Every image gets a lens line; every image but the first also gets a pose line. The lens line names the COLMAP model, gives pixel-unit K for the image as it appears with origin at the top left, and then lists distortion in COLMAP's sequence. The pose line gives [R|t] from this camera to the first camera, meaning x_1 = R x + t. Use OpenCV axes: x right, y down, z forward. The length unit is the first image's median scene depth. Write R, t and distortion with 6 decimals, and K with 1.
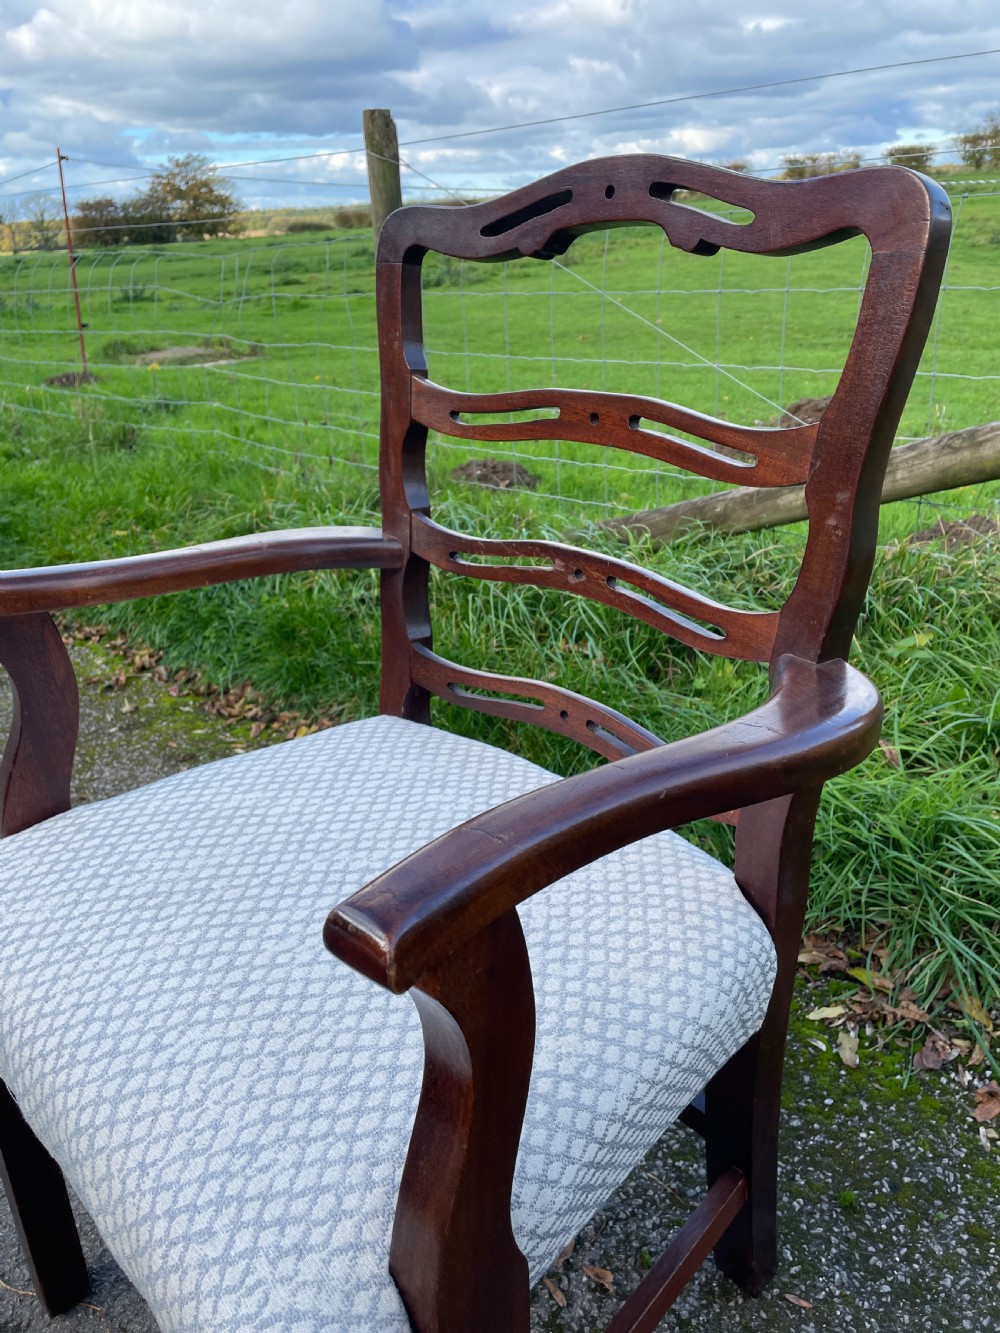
lens RADIAL K [[1005.2, 0, 511.7], [0, 1005.2, 658.7], [0, 0, 1]] dist [0.087357, -0.115844]
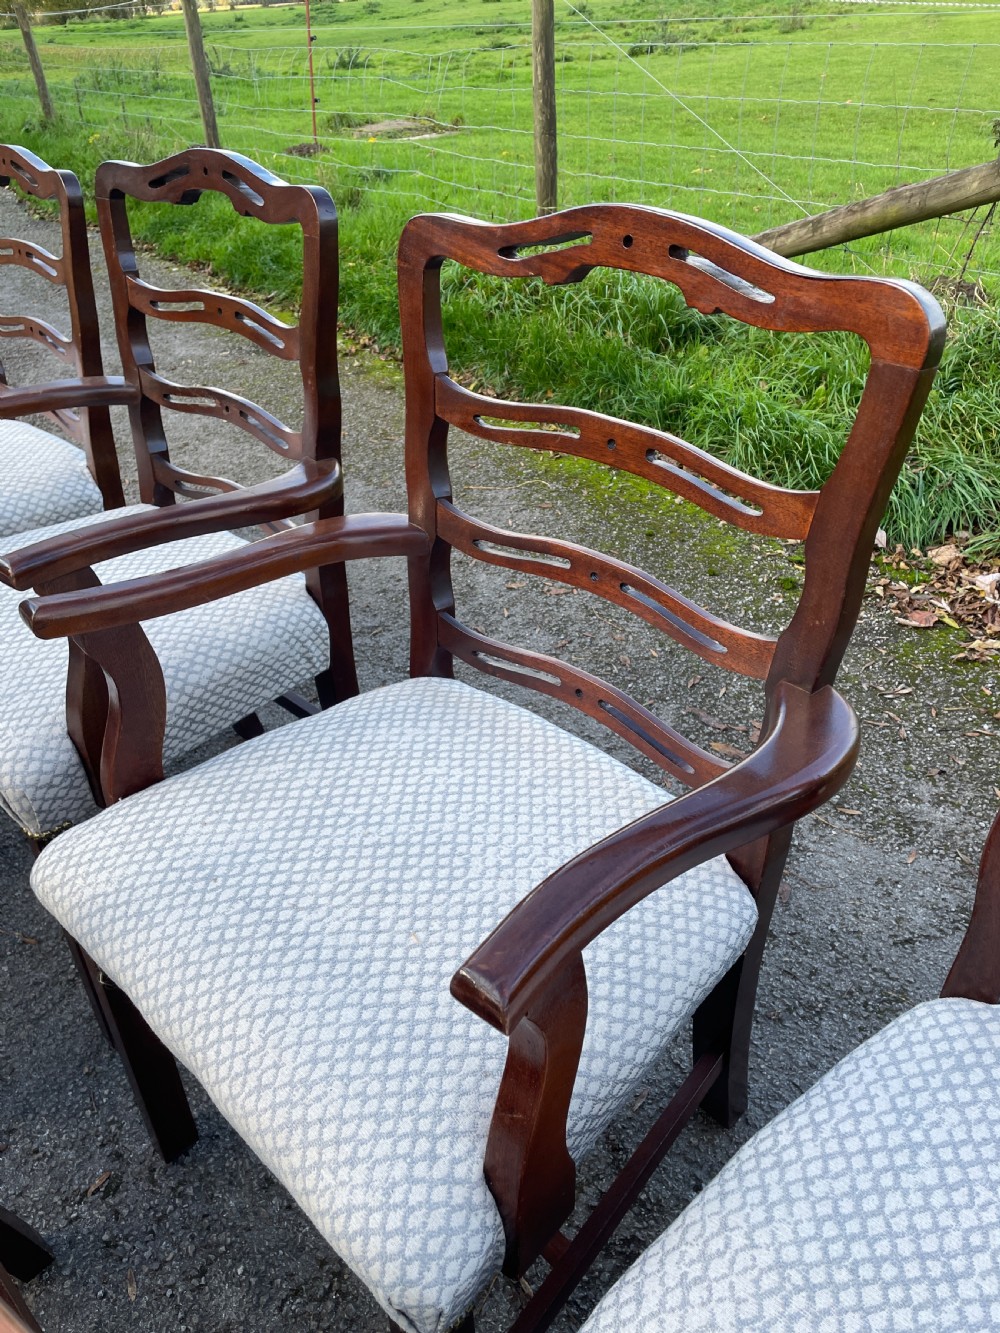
lens RADIAL K [[1007.1, 0, 504.5], [0, 1007.1, 671.7], [0, 0, 1]] dist [0.091615, -0.116536]
pose [[0.979446, 0.113687, -0.166614, 0.246711], [-0.078886, 0.976136, 0.202324, 0.226176], [0.185640, -0.185022, 0.965041, -0.828301]]
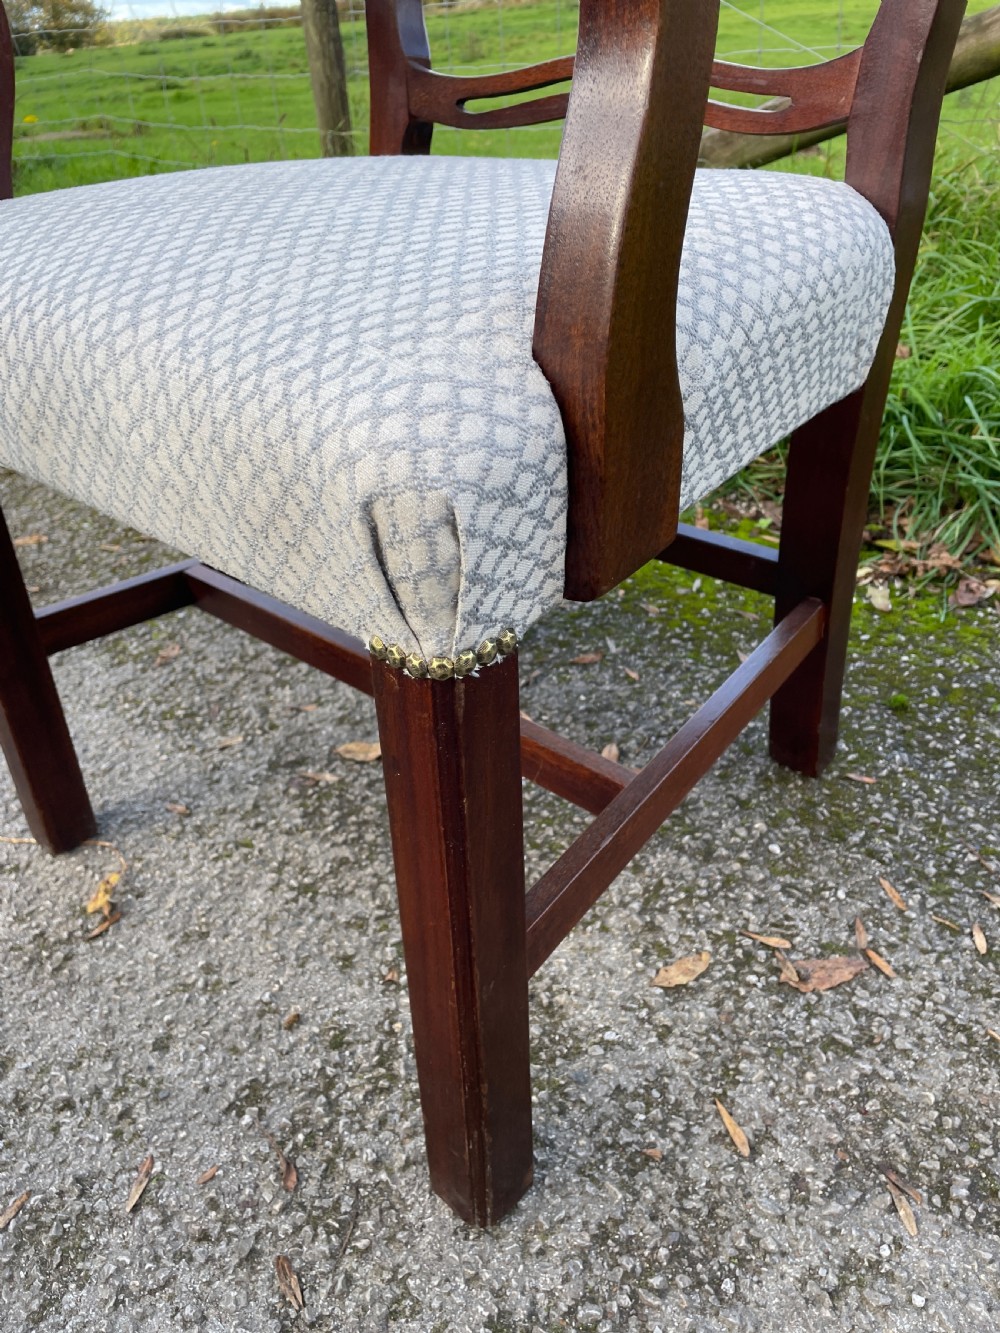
lens RADIAL K [[1005.2, 0, 512.1], [0, 1005.2, 668.5], [0, 0, 1]] dist [0.087357, -0.115844]
pose [[0.996180, -0.052437, 0.069819, -0.054705], [0.041169, 0.987208, 0.154033, 0.192964], [-0.077003, -0.150571, 0.985596, 0.054975]]
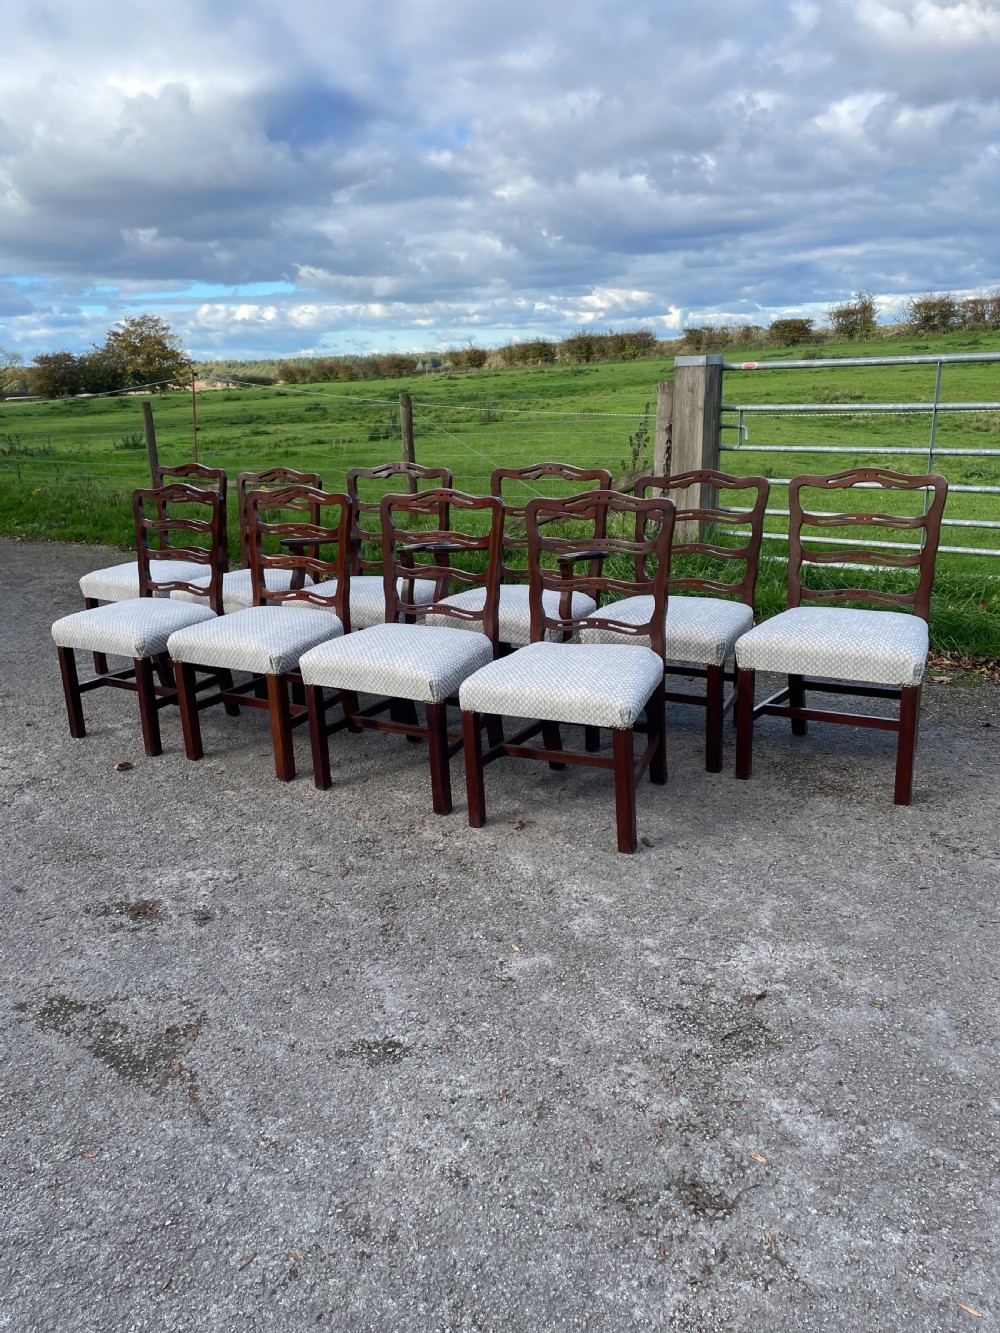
lens RADIAL K [[1007.1, 0, 490.3], [0, 1007.1, 667.9], [0, 0, 1]] dist [0.091615, -0.116536]
pose [[0.998959, -0.005033, 0.045333, -0.022137], [0.010594, 0.992317, -0.123263, 0.813897], [-0.044364, 0.123615, 0.991338, -2.434820]]
